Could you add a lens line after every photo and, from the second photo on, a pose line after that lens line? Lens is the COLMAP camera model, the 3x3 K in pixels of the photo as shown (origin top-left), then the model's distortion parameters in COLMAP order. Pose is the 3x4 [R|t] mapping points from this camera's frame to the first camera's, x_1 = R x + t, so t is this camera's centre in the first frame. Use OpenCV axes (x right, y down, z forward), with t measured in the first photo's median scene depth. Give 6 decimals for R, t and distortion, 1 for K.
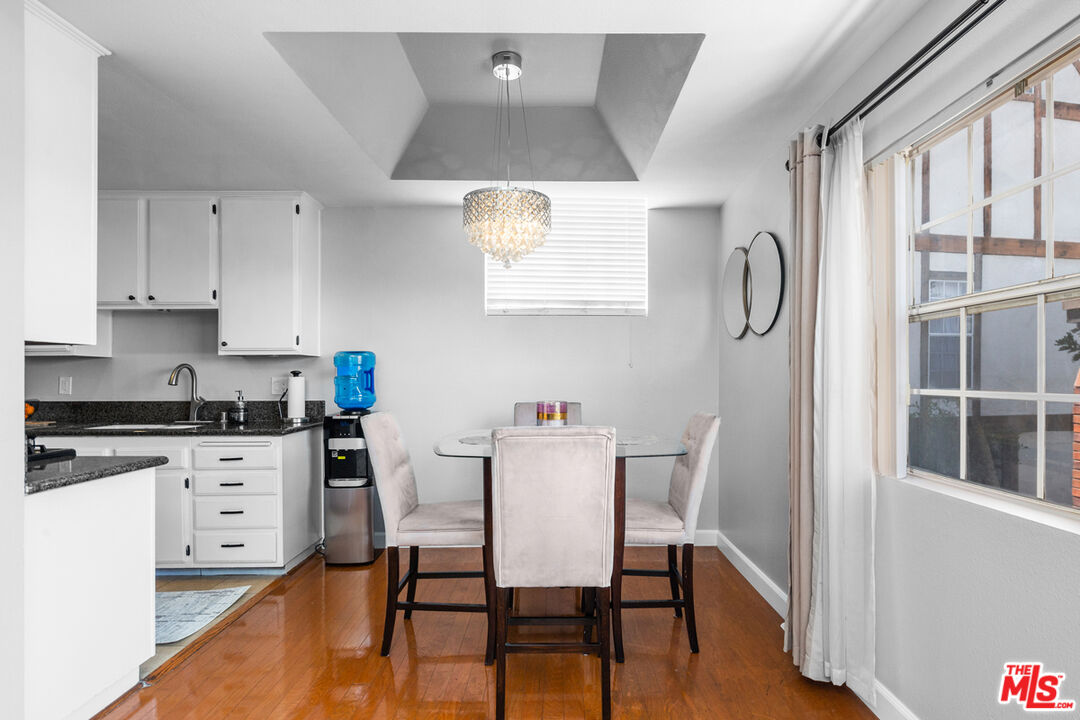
lens RADIAL K [[550.6, 0, 557.0], [0, 550.6, 381.5], [0, 0, 1]] dist [-0.001765, -0.000732]
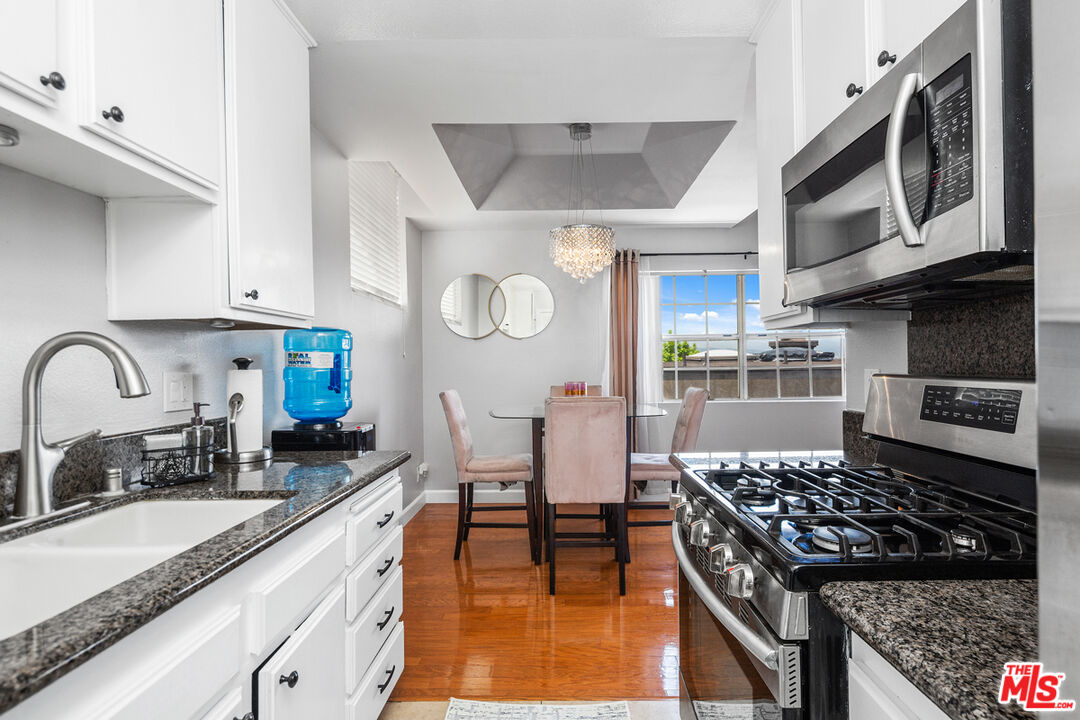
lens RADIAL K [[550.6, 0, 557.0], [0, 550.6, 381.5], [0, 0, 1]] dist [-0.001765, -0.000732]
pose [[0.044612, -0.027707, 0.998620, -0.952511], [0.016906, 0.999493, 0.026976, -0.006605], [-0.998861, 0.015680, 0.045058, 0.701729]]
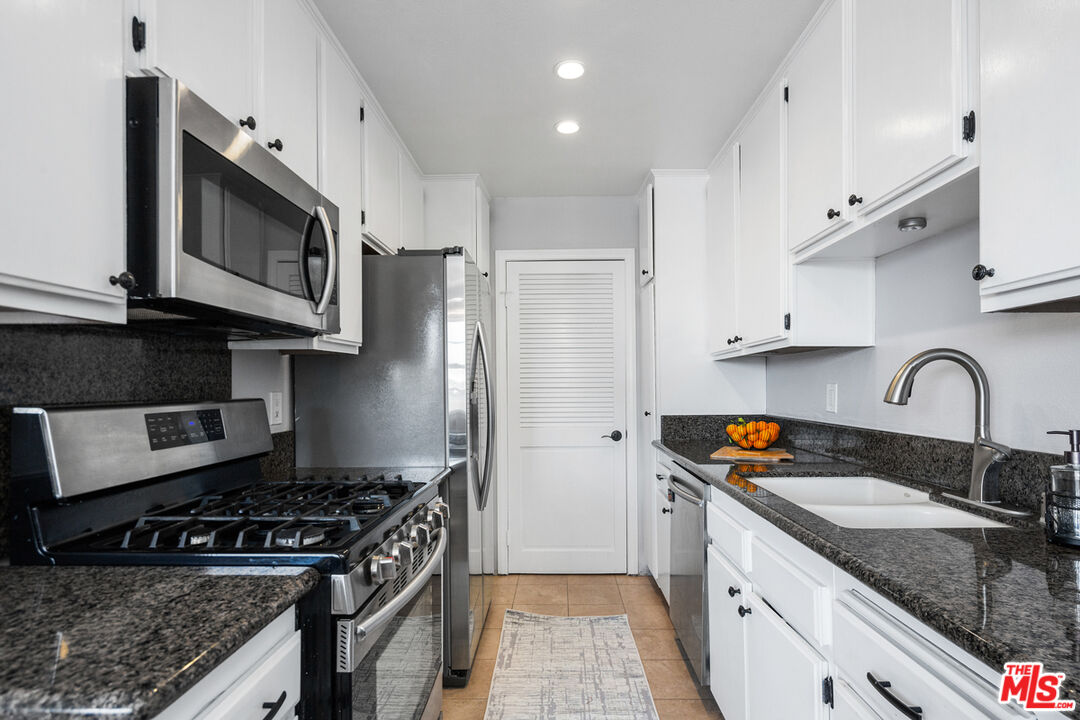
lens RADIAL K [[550.6, 0, 557.0], [0, 550.6, 381.5], [0, 0, 1]] dist [-0.001765, -0.000732]
pose [[-0.040701, -0.004624, -0.999161, -0.280562], [0.002724, 0.999985, -0.004739, -0.007900], [0.999168, -0.002915, -0.040688, 0.738819]]
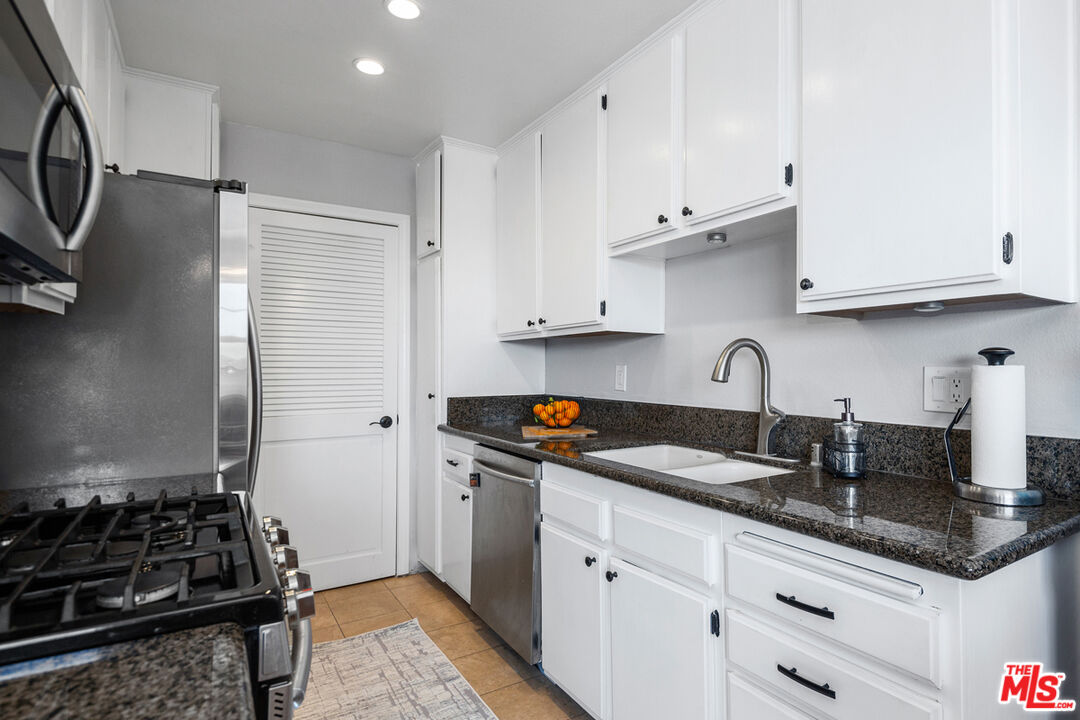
lens RADIAL K [[573.0, 0, 605.1], [0, 573.0, 355.6], [0, 0, 1]] dist [-0.000961, -0.001322]
pose [[0.543221, -0.012171, -0.839502, -0.311136], [-0.006345, 0.999807, -0.018600, -0.006233], [0.839566, 0.015430, 0.543039, 0.609039]]
